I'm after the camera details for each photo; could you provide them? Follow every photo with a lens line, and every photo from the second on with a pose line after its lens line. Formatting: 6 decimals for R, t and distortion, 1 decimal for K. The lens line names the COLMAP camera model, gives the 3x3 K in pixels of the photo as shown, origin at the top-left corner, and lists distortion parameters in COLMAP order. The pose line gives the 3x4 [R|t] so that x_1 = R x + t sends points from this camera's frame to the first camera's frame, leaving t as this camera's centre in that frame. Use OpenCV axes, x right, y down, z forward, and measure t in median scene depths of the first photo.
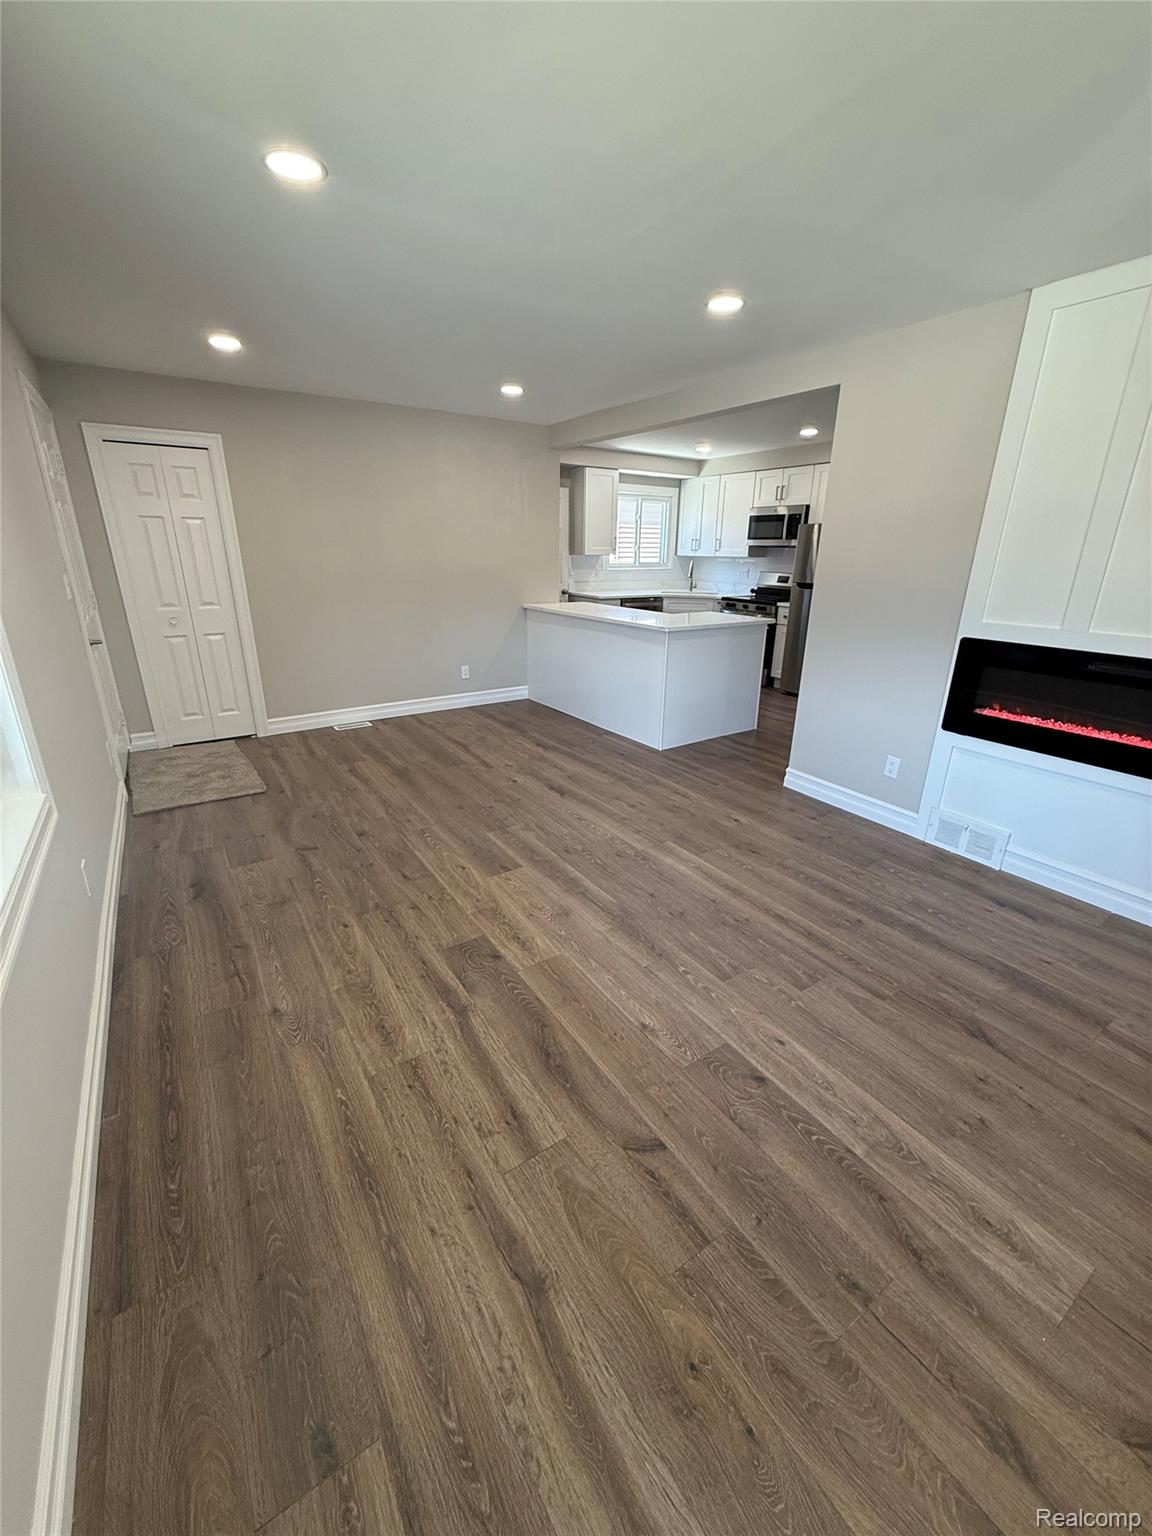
lens RADIAL K [[612.7, 0, 581.9], [0, 612.7, 764.5], [0, 0, 1]] dist [-0.000135, 0.000266]
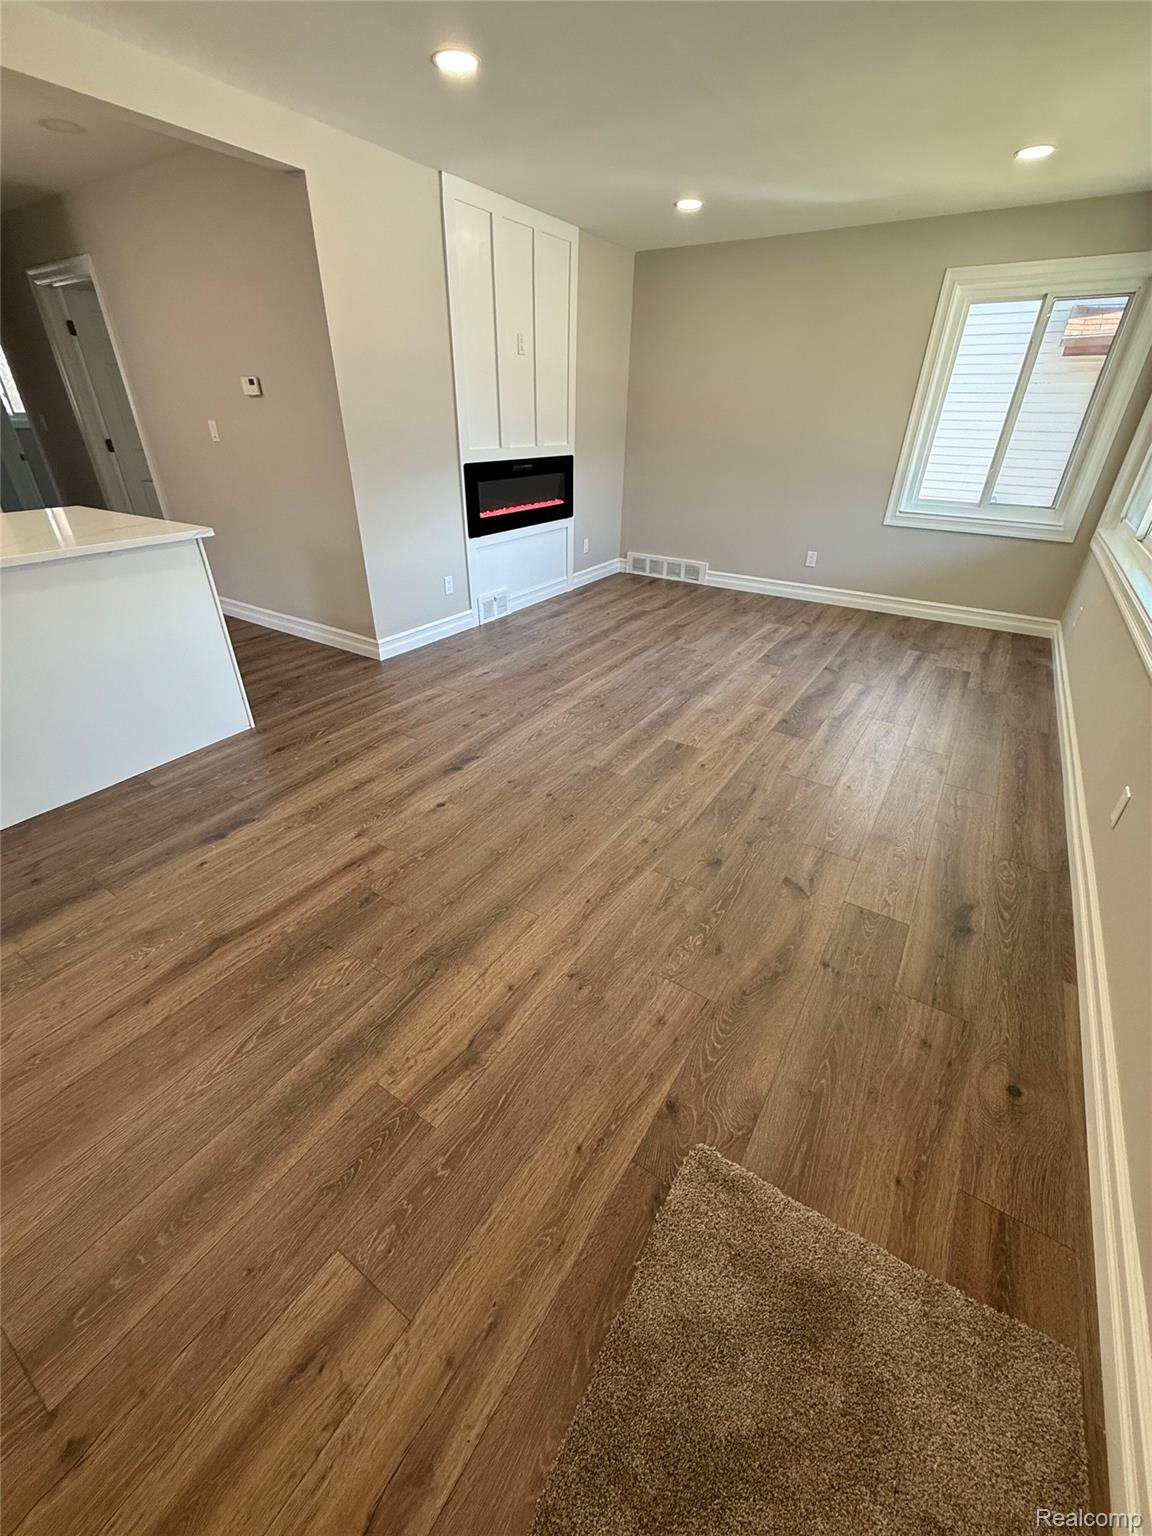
lens RADIAL K [[612.7, 0, 578.2], [0, 612.7, 763.9], [0, 0, 1]] dist [-0.000135, 0.000266]
pose [[-0.392843, -0.474721, 0.787600, -0.844055], [0.291145, 0.748194, 0.596188, -0.441343], [-0.872301, 0.463515, -0.155710, 1.292290]]
